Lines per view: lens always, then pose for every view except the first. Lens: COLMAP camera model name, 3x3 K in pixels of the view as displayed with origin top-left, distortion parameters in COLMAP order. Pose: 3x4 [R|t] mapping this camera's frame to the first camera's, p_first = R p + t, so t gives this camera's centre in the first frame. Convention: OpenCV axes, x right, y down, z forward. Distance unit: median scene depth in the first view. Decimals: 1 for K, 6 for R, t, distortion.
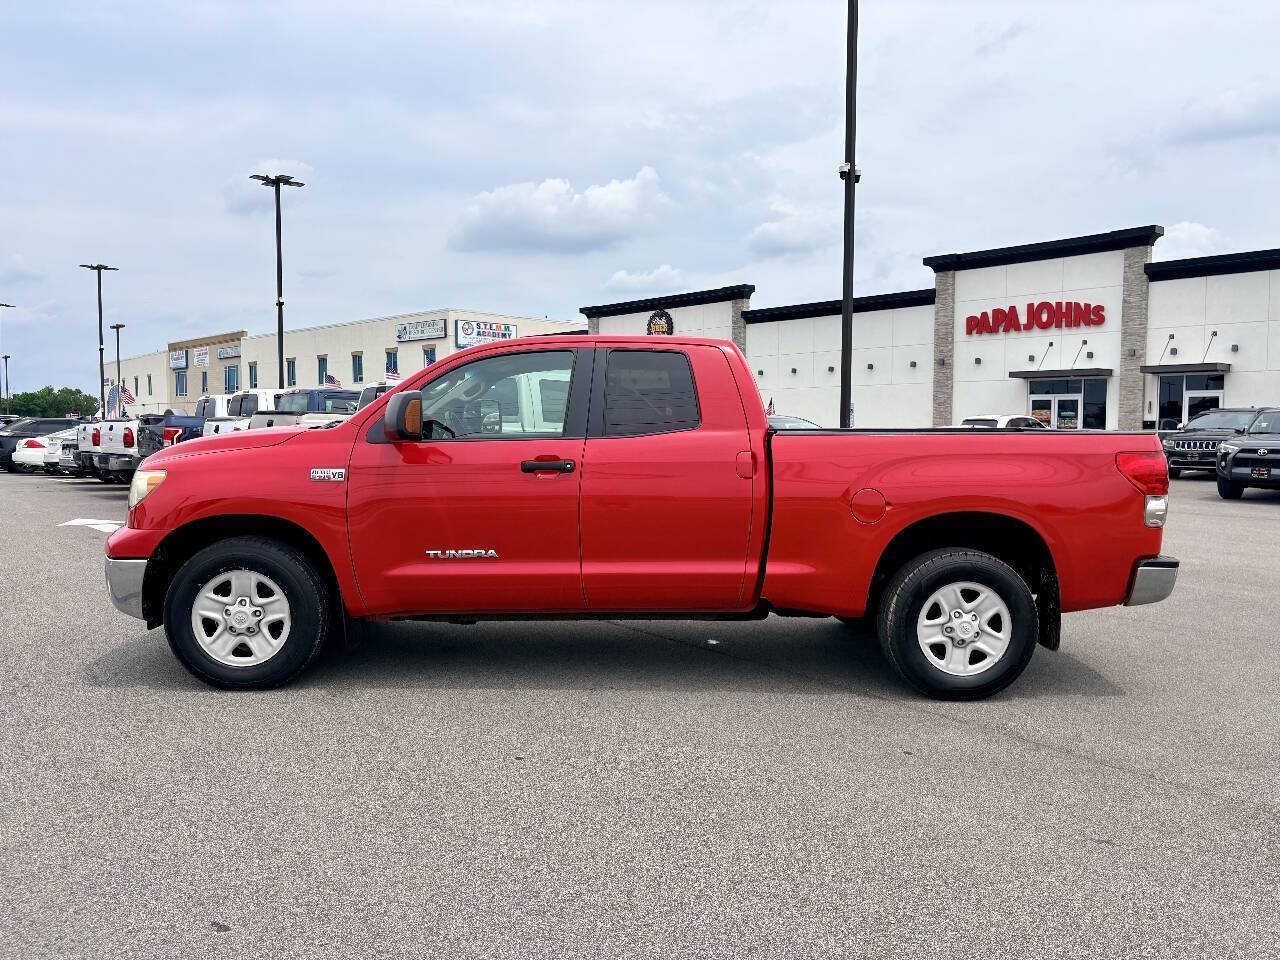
lens RADIAL K [[974.3, 0, 640.0], [0, 974.3, 472.1], [0, 0, 1]] dist [0.047375, -0.056366]
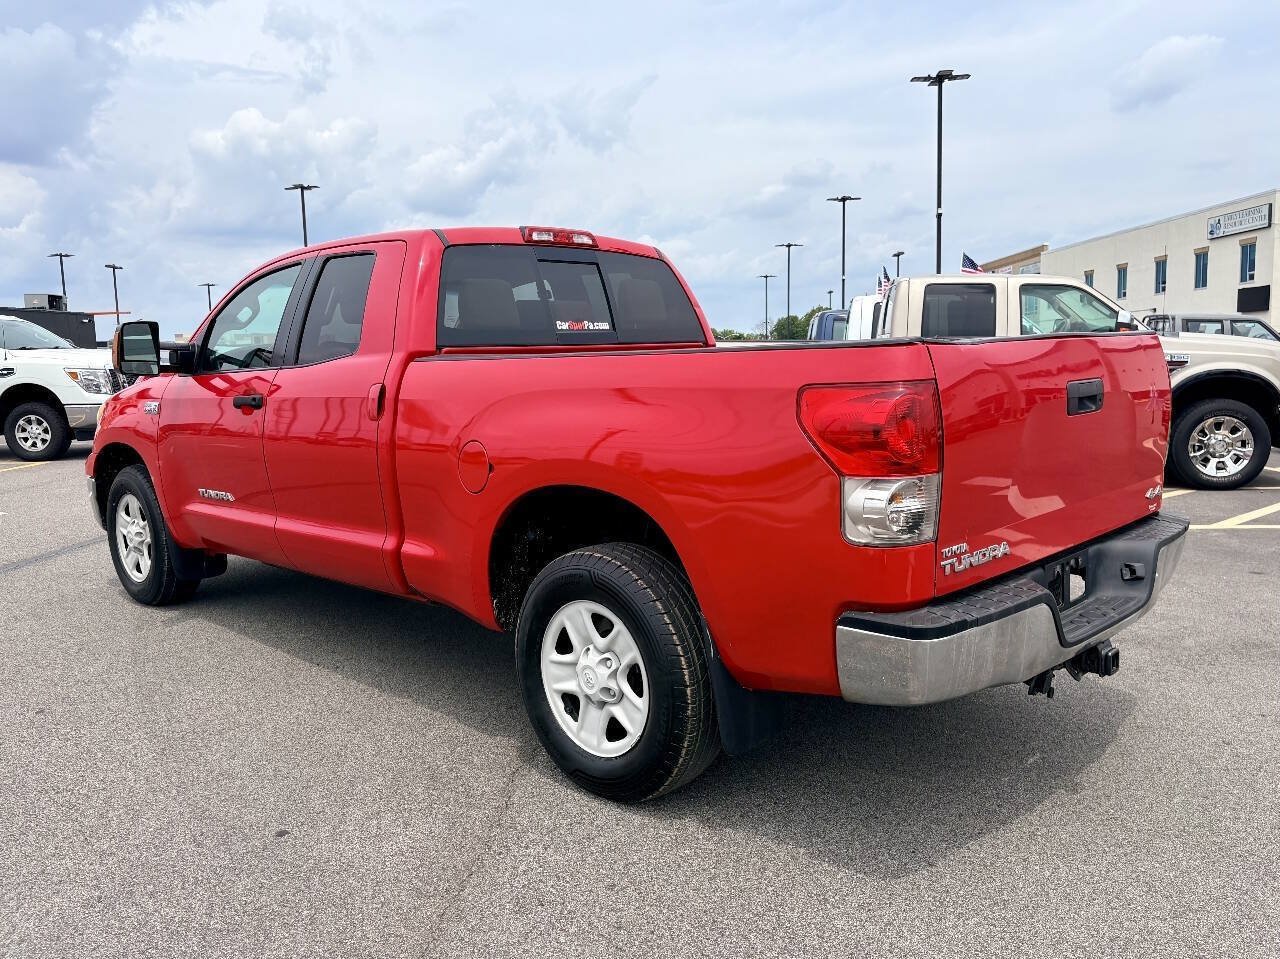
lens RADIAL K [[1042.9, 0, 646.0], [0, 1042.9, 484.5], [0, 0, 1]] dist [0.008486, 0.004385]
pose [[0.695071, 0.064419, -0.716050, 0.113751], [-0.005087, 0.996393, 0.084702, -0.001894], [0.718923, -0.055232, 0.692892, 0.082886]]
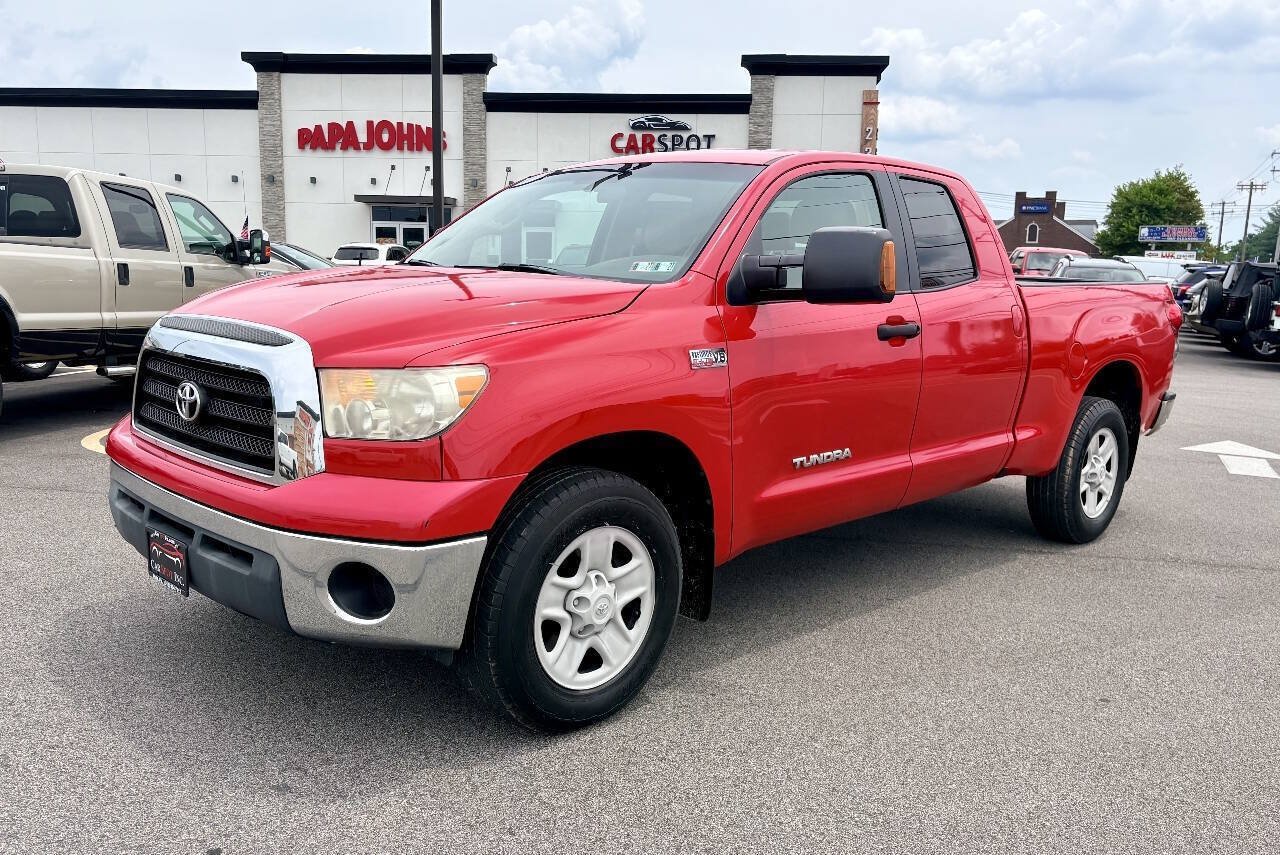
lens RADIAL K [[1036.6, 0, 640.2], [0, 1036.6, 439.7], [0, 0, 1]] dist [0.048916, -0.024901]
pose [[0.744239, -0.104062, 0.659758, -0.107895], [0.015846, 0.990261, 0.138317, -0.005144], [-0.667726, -0.092486, 0.738640, 0.072330]]
